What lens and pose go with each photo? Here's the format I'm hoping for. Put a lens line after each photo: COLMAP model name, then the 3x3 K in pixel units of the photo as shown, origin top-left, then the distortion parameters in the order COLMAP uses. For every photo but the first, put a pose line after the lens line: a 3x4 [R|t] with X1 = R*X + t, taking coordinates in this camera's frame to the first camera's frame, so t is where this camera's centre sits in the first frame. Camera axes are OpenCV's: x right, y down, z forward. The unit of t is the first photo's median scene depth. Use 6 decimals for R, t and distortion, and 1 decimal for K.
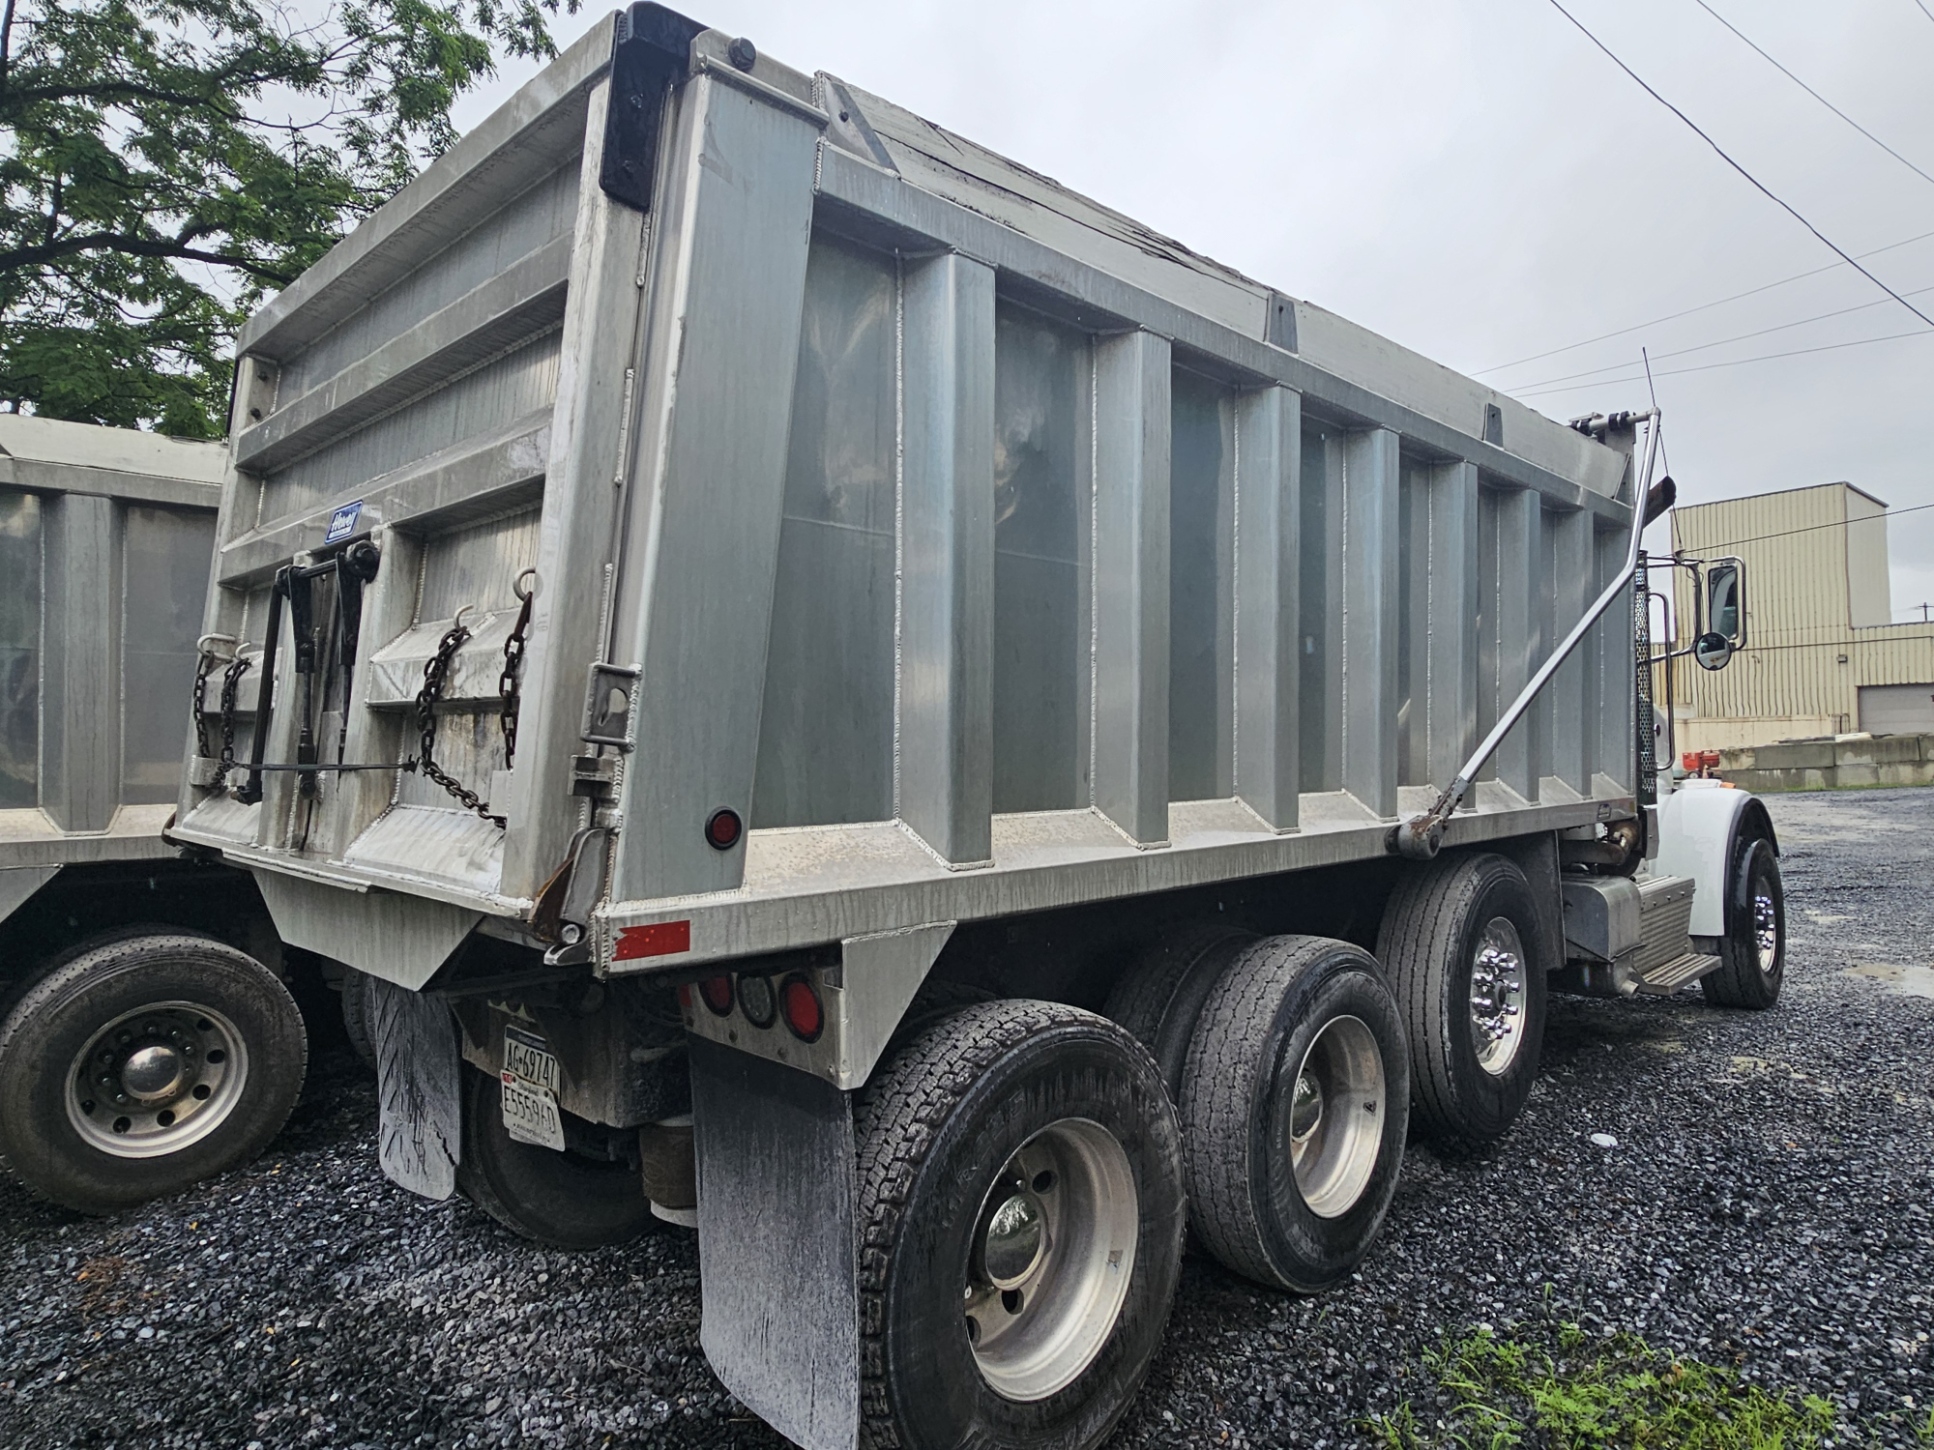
lens RADIAL K [[1208.5, 0, 967.0], [0, 1208.5, 725.0], [0, 0, 1]] dist [-0.001877, -0.000881]
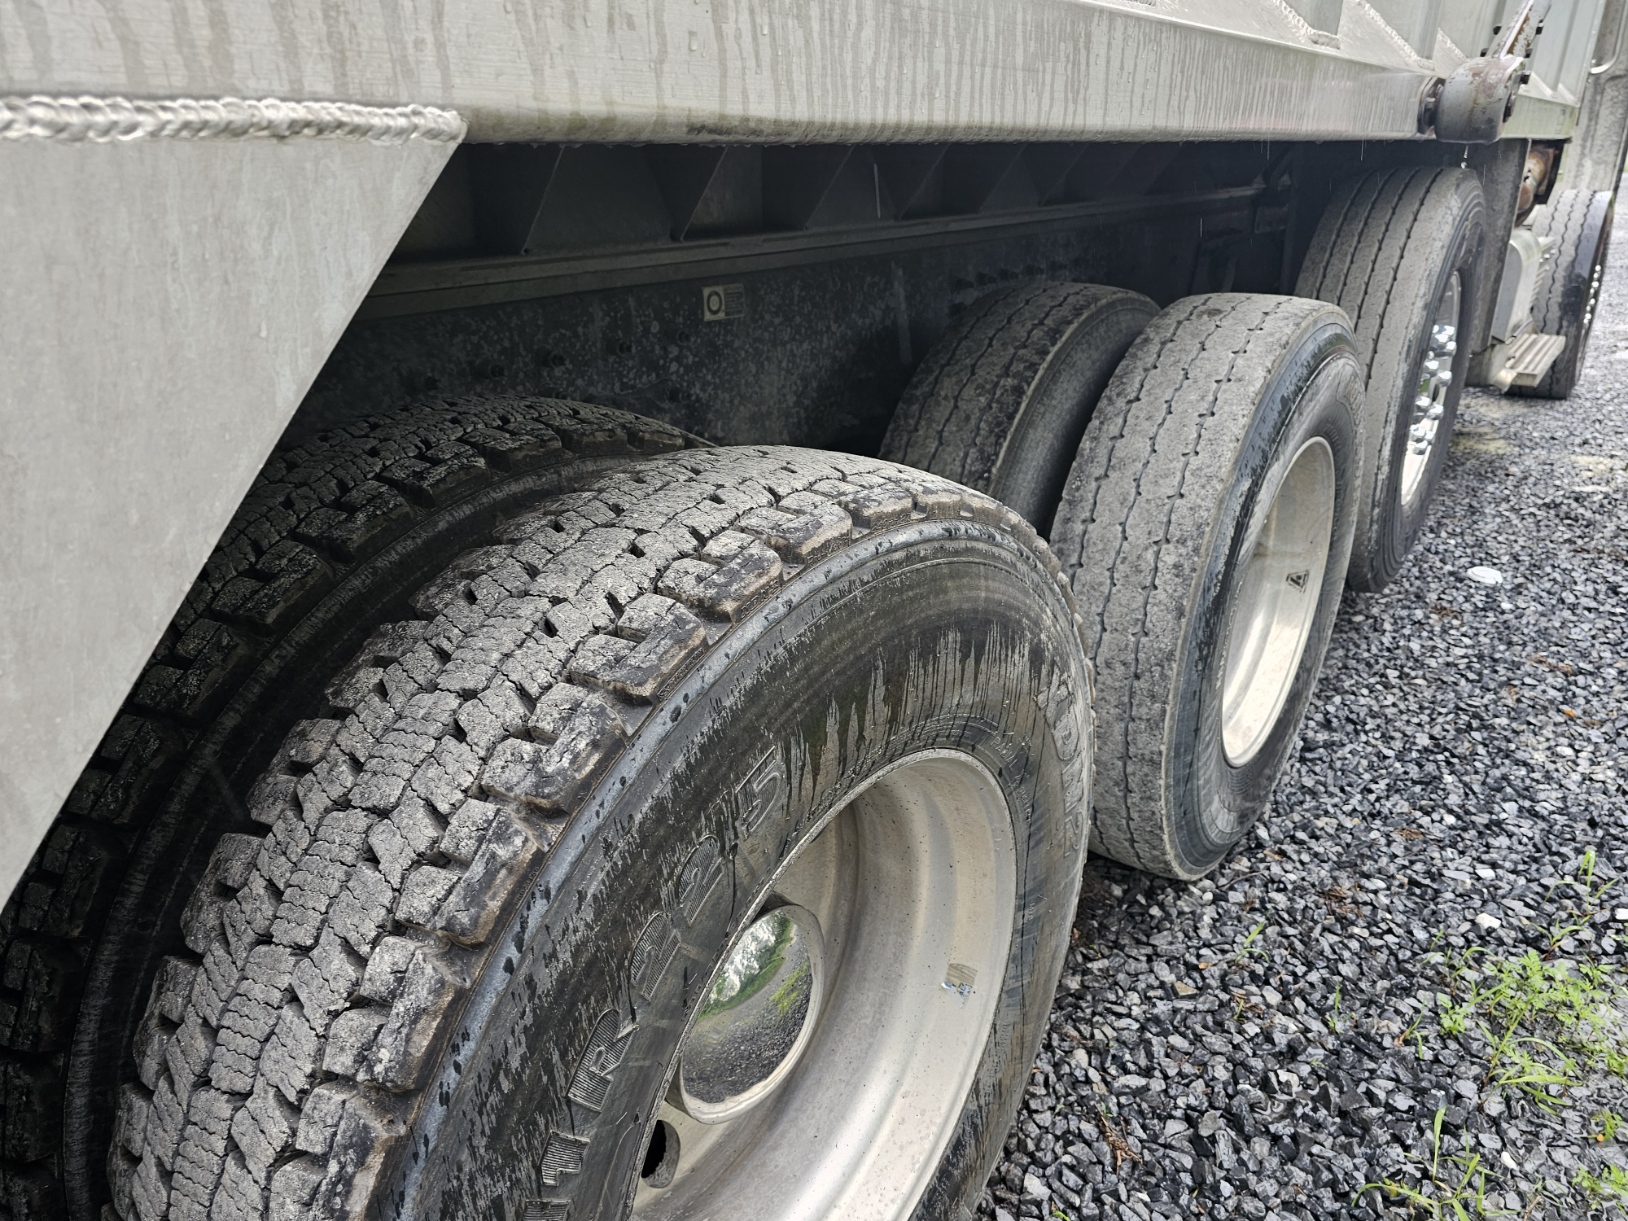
lens RADIAL K [[1139.7, 0, 814.0], [0, 1139.7, 610.5], [0, 0, 1]] dist [0.023704, -0.002407]
pose [[0.991092, -0.049223, 0.123749, 0.020008], [-0.003139, 0.920300, 0.391202, 0.148040], [-0.133142, -0.388105, 0.911947, 0.713618]]
